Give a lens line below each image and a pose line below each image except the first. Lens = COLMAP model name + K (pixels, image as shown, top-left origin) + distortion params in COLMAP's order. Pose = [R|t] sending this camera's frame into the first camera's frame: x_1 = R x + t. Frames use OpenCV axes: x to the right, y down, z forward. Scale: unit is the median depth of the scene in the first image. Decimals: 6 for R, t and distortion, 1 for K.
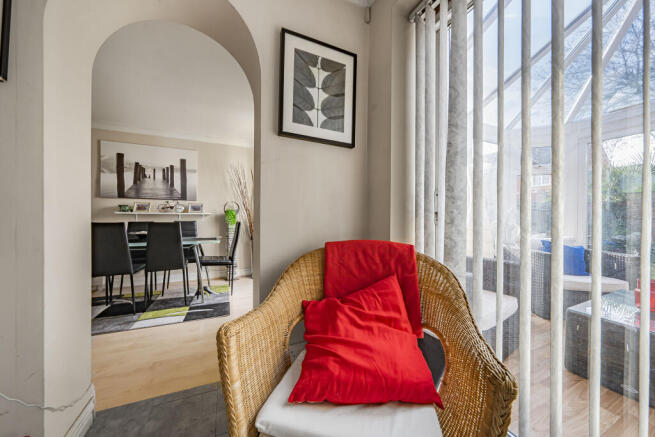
lens RADIAL K [[226.9, 0, 327.9], [0, 226.9, 218.6], [0, 0, 1]] dist [-0.001419, -0.000426]
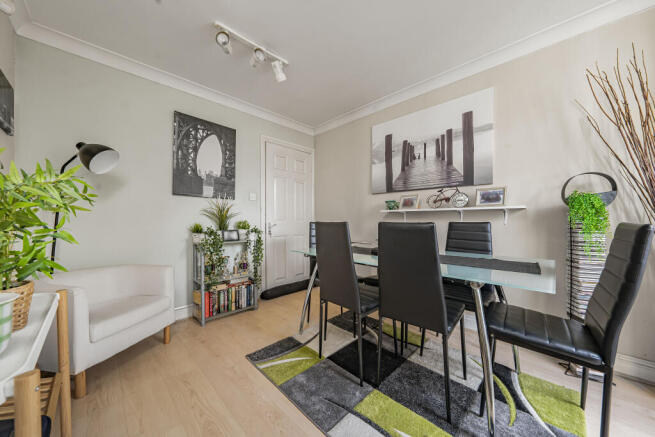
lens RADIAL K [[226.9, 0, 327.5], [0, 226.9, 225.2], [0, 0, 1]] dist [-0.001419, -0.000426]
pose [[0.364316, 0.012828, -0.931187, -0.242049], [-0.004290, 0.999918, 0.012096, 0.011910], [0.931266, -0.000412, 0.364341, 0.476816]]
